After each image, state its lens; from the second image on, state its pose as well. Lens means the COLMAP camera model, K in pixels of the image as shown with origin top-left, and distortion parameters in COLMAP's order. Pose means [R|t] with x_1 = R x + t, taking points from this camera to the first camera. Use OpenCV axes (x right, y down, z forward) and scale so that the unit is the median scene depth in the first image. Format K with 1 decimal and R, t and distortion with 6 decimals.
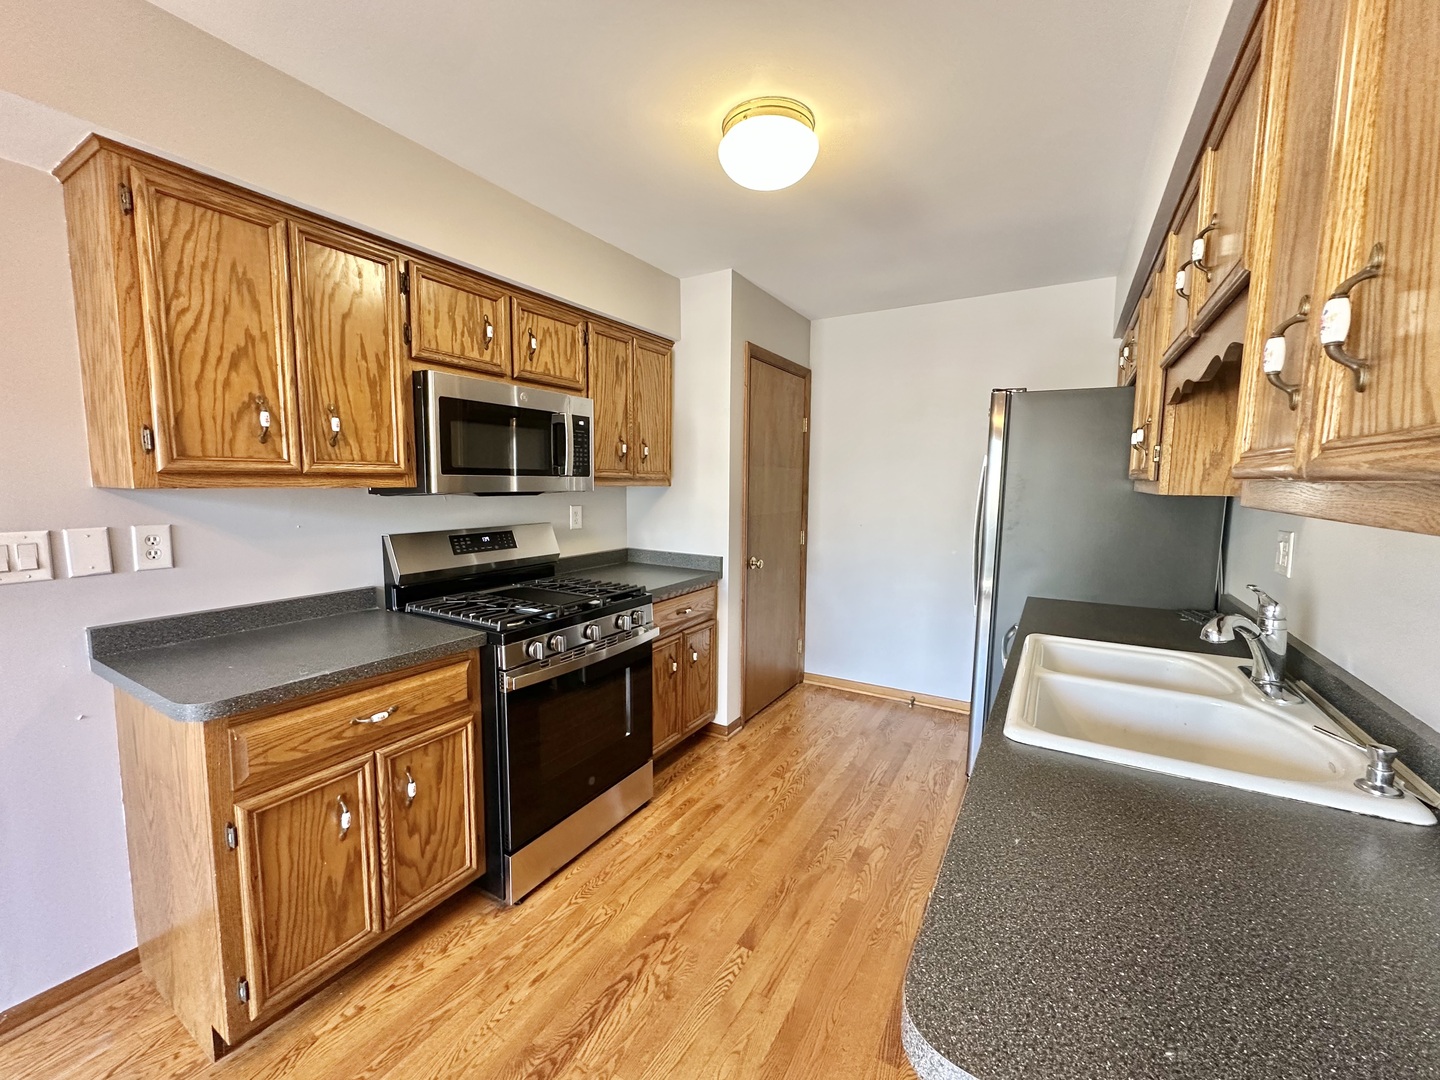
lens RADIAL K [[574.8, 0, 718.5], [0, 574.8, 538.0], [0, 0, 1]] dist [-0.002641, 0.000509]
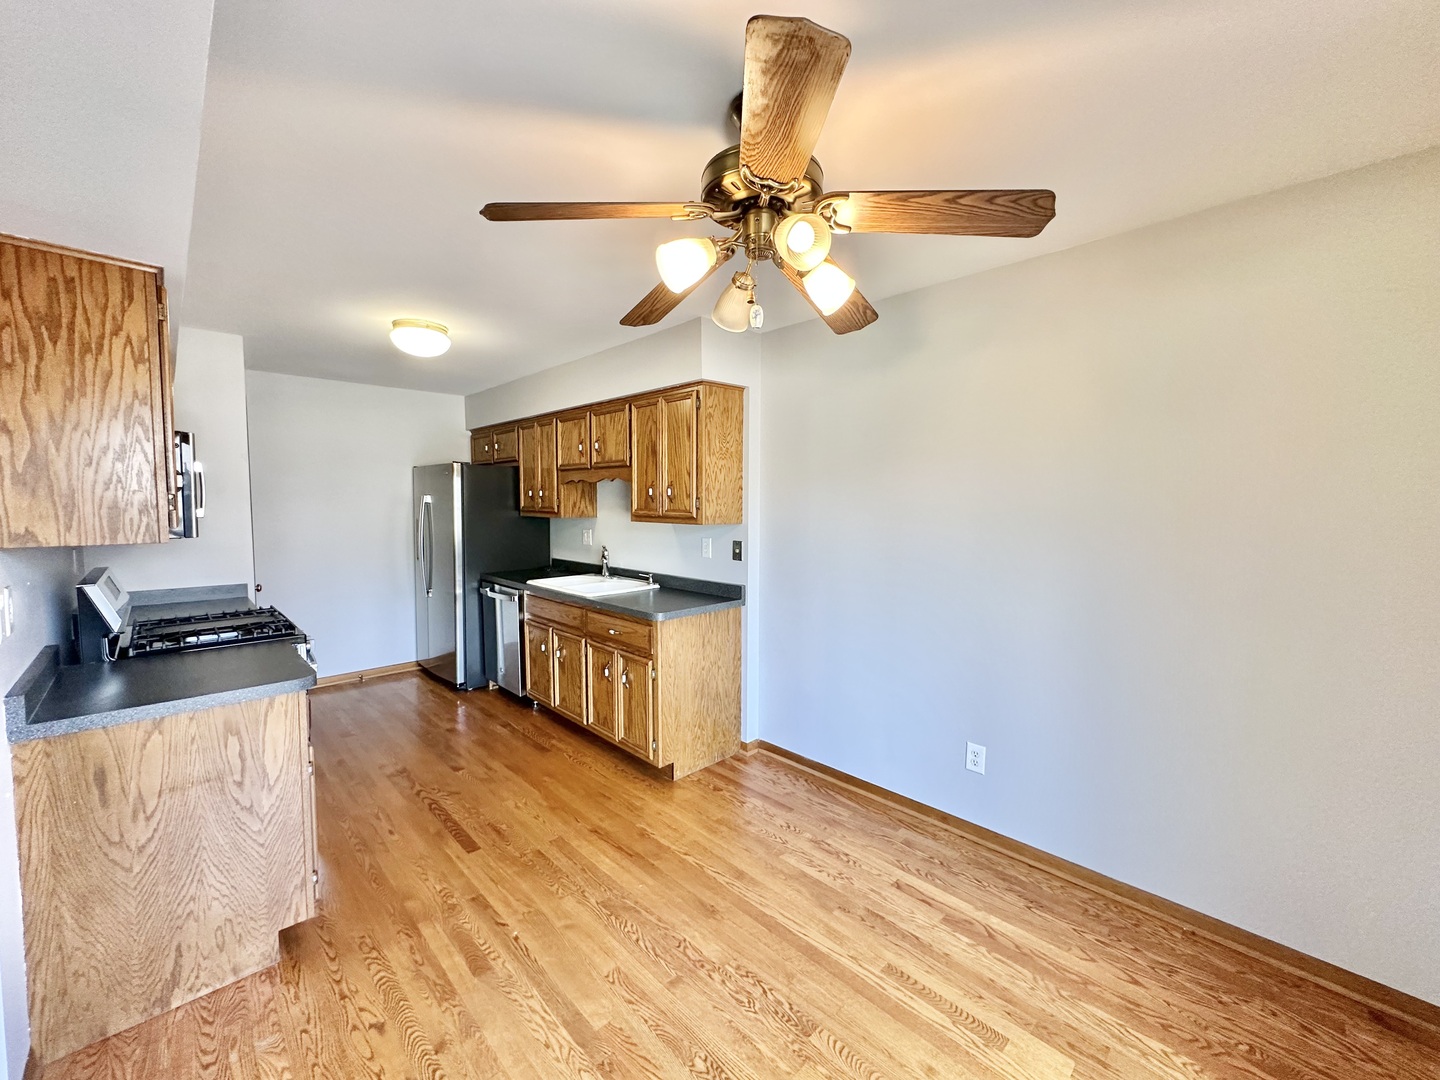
lens RADIAL K [[574.8, 0, 718.5], [0, 574.8, 538.0], [0, 0, 1]] dist [-0.002641, 0.000509]
pose [[0.258742, -0.067670, 0.963573, -1.398707], [0.097307, 0.994295, 0.043698, -0.026515], [-0.961033, 0.082456, 0.263850, -0.329087]]
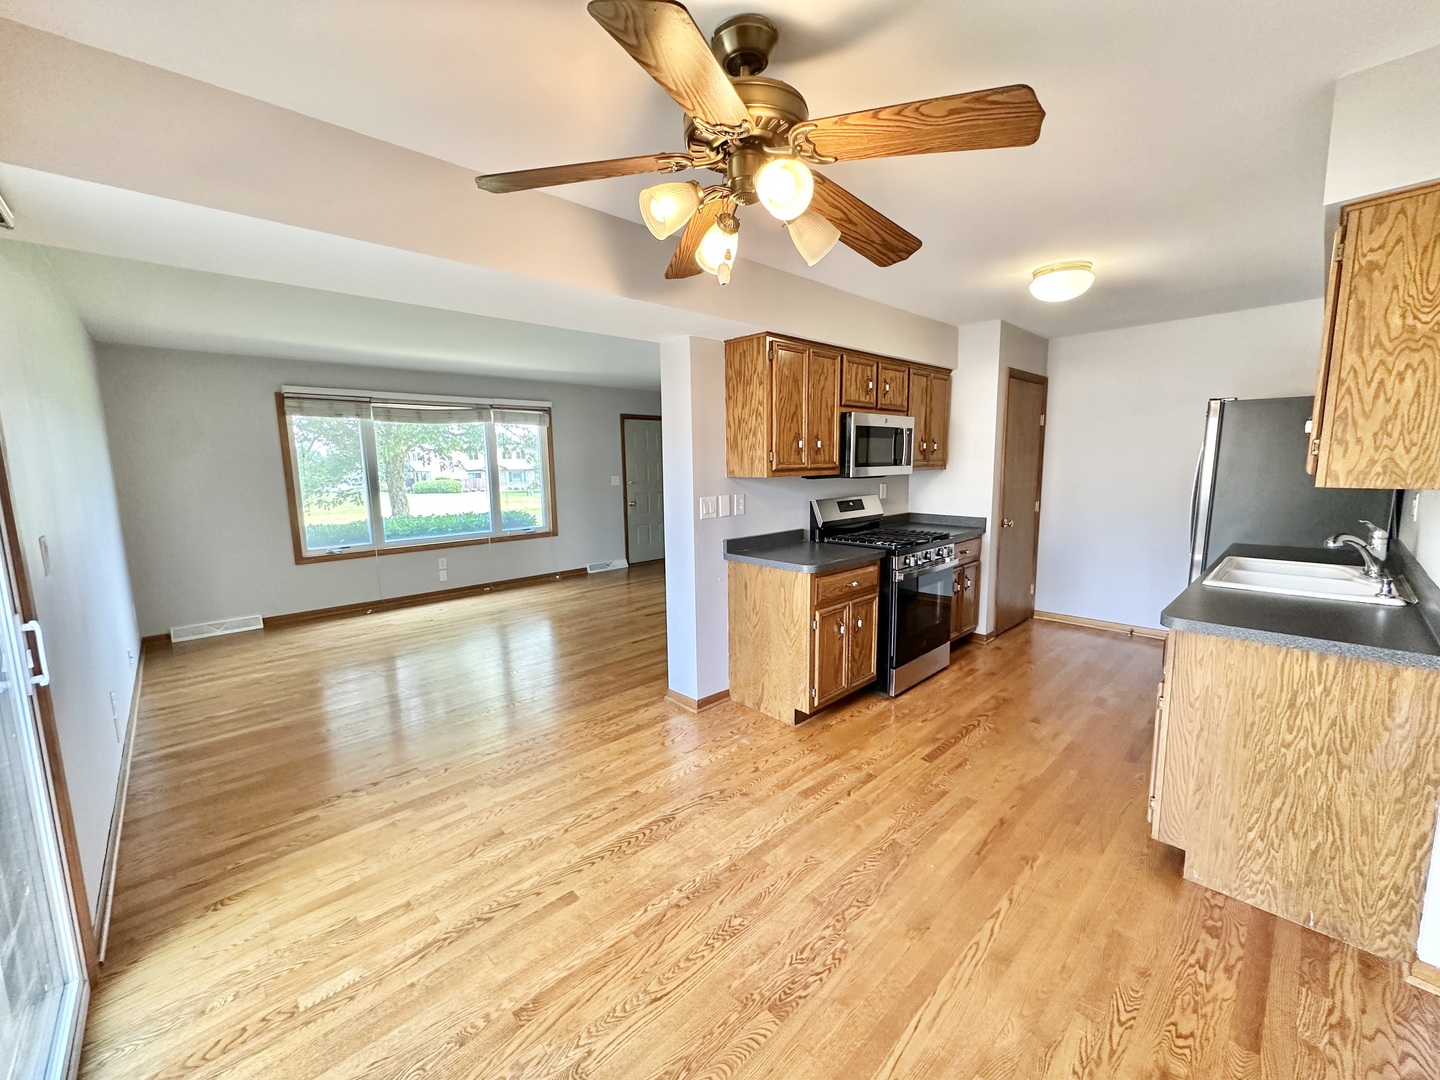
lens RADIAL K [[574.8, 0, 718.5], [0, 574.8, 538.0], [0, 0, 1]] dist [-0.002641, 0.000509]
pose [[0.962749, 0.013795, -0.270043, -0.422552], [-0.004061, 0.999323, 0.036570, 0.055989], [0.270365, -0.034111, 0.962153, -0.977617]]
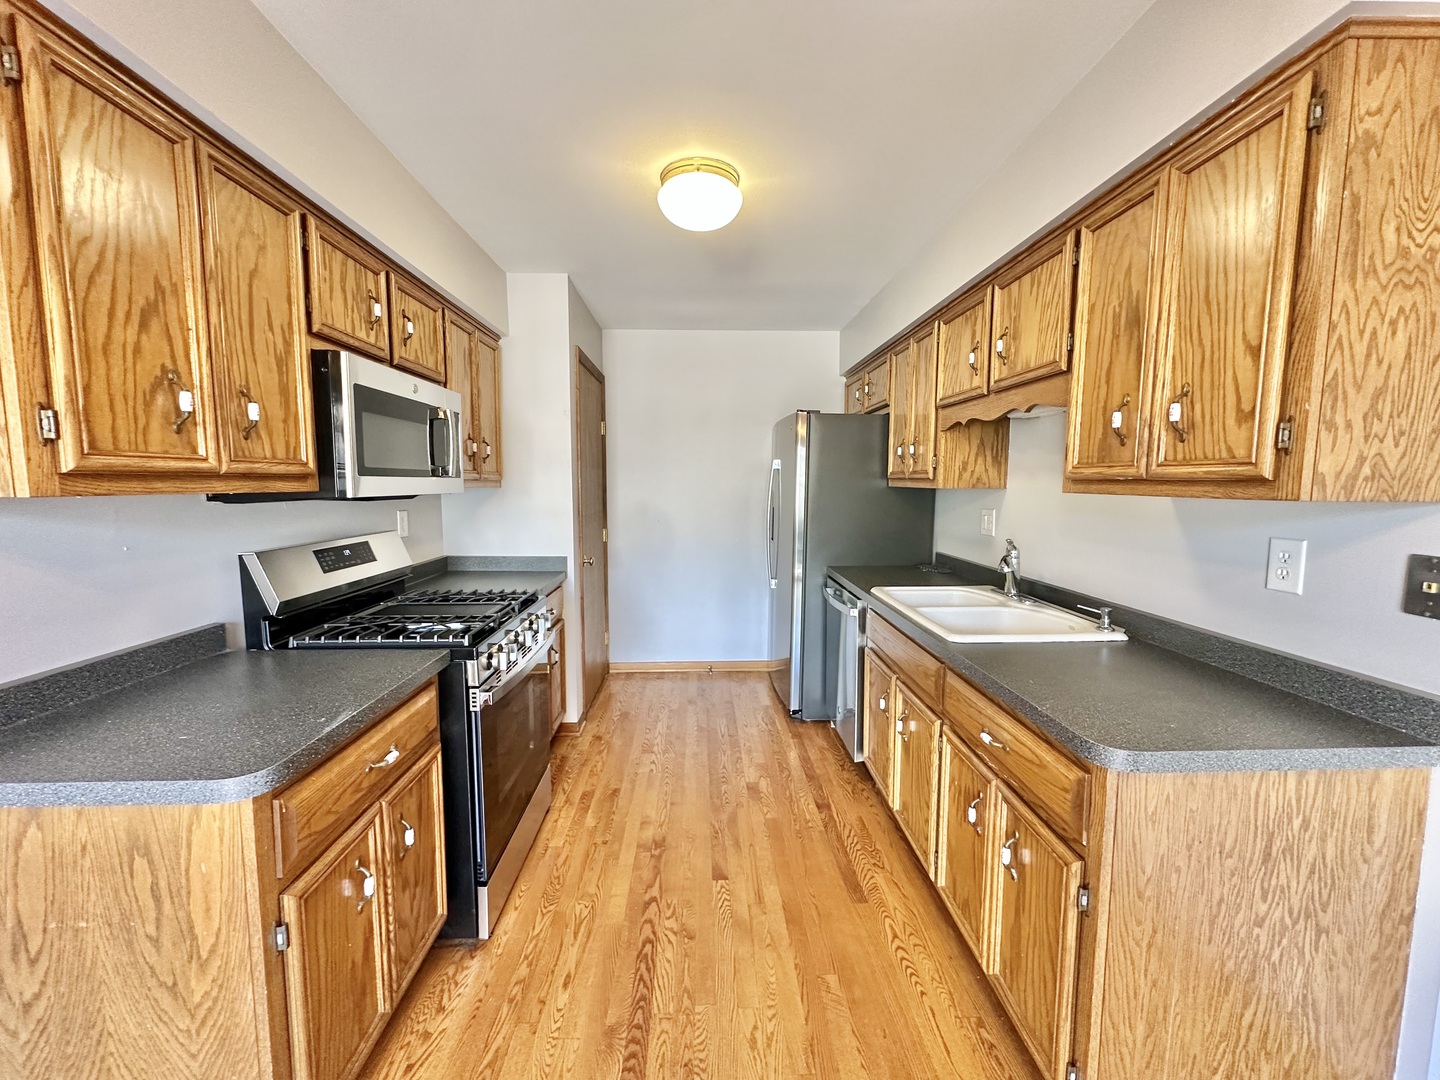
lens RADIAL K [[574.8, 0, 718.5], [0, 574.8, 538.0], [0, 0, 1]] dist [-0.002641, 0.000509]
pose [[0.840460, -0.058472, 0.538709, -0.523283], [0.058679, 0.998136, 0.016792, -0.002072], [-0.538687, 0.017498, 0.842324, 0.003908]]
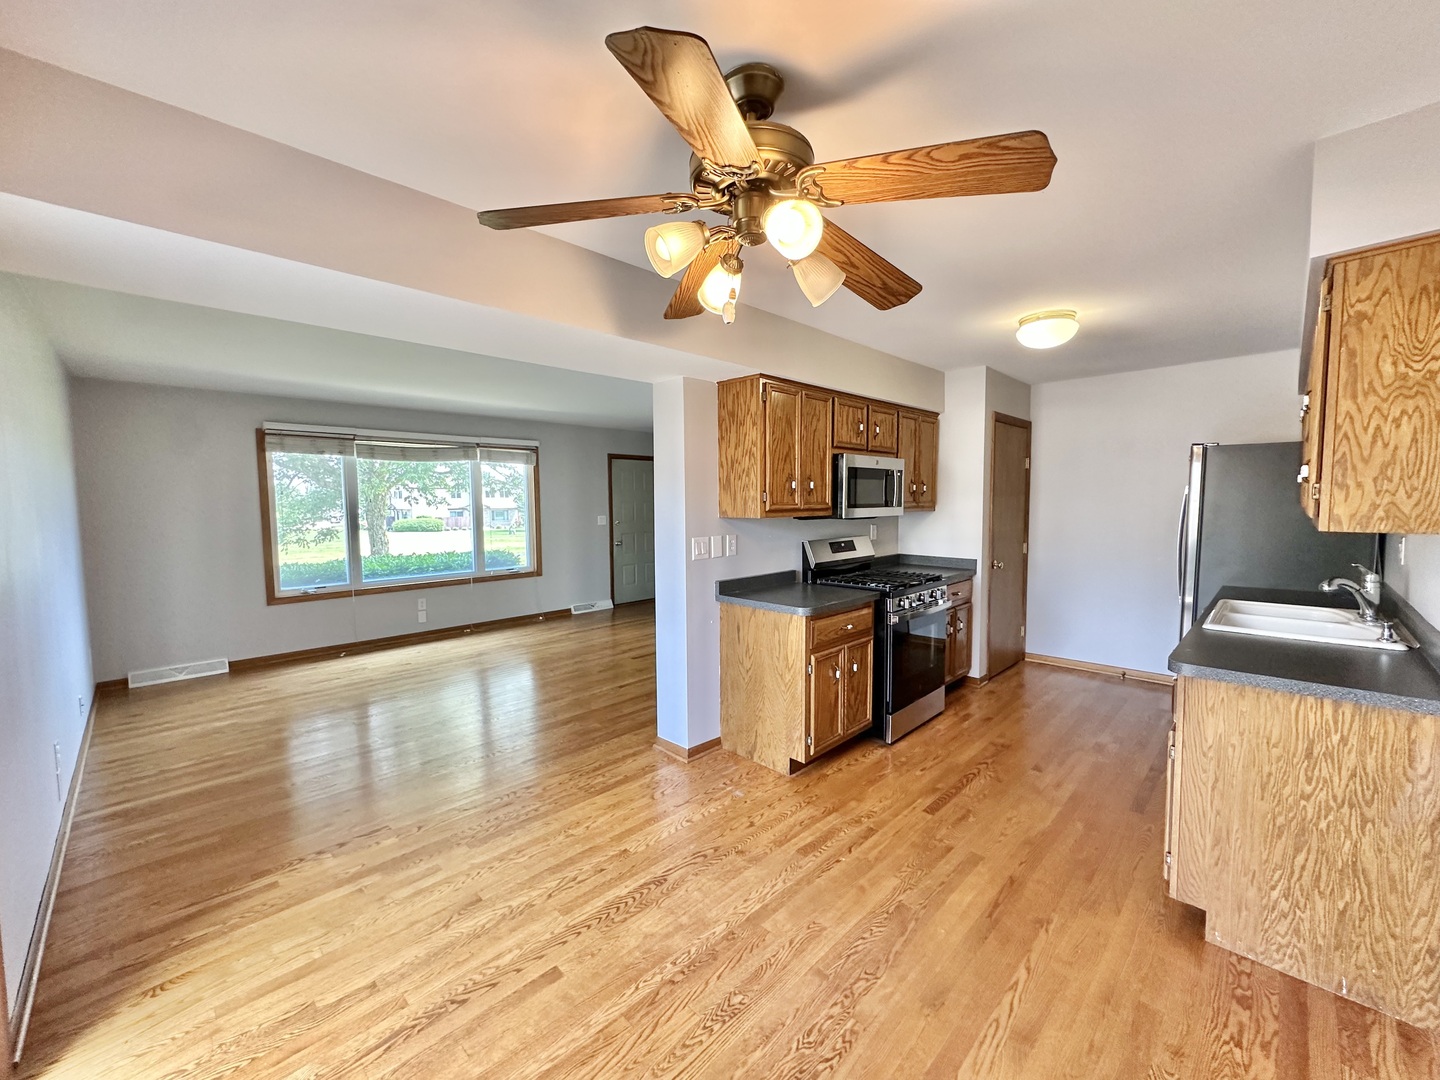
lens RADIAL K [[574.8, 0, 718.5], [0, 574.8, 538.0], [0, 0, 1]] dist [-0.002641, 0.000509]
pose [[0.970112, -0.000307, -0.242657, -0.458352], [-0.007912, 0.999428, -0.032893, 0.052945], [0.242528, 0.033830, 0.969554, -0.951370]]
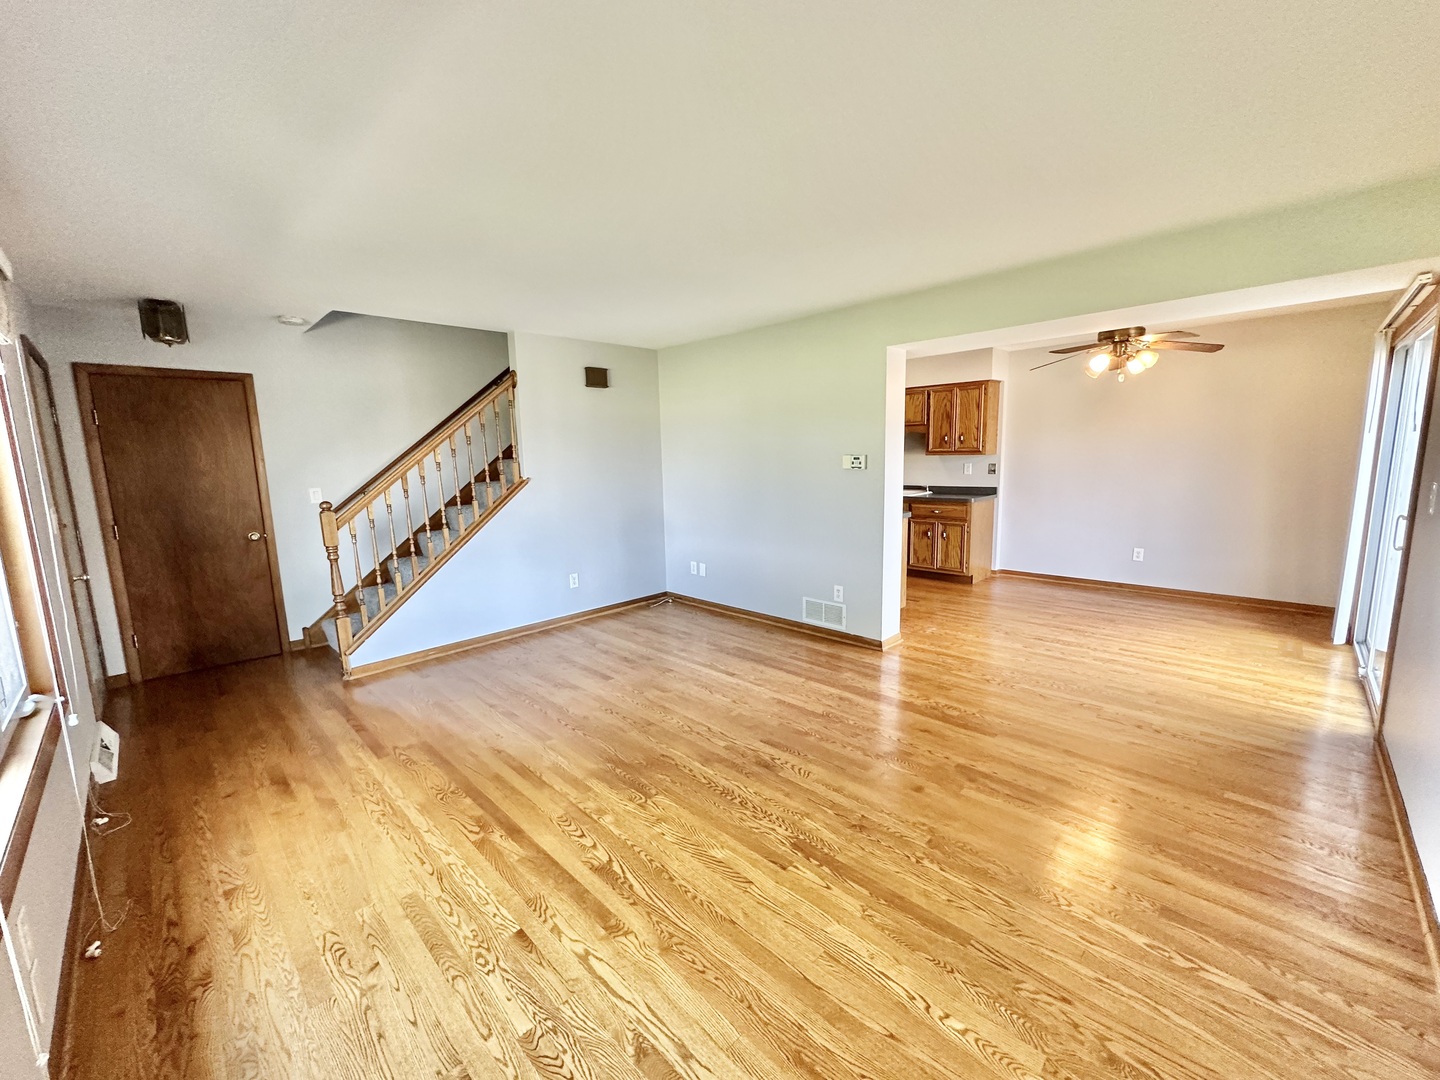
lens RADIAL K [[574.8, 0, 718.5], [0, 574.8, 538.0], [0, 0, 1]] dist [-0.002641, 0.000509]
pose [[0.239791, -0.155811, 0.958240, -3.410593], [0.125029, 0.983774, 0.128676, -0.142607], [-0.962740, 0.088952, 0.255381, 0.855554]]
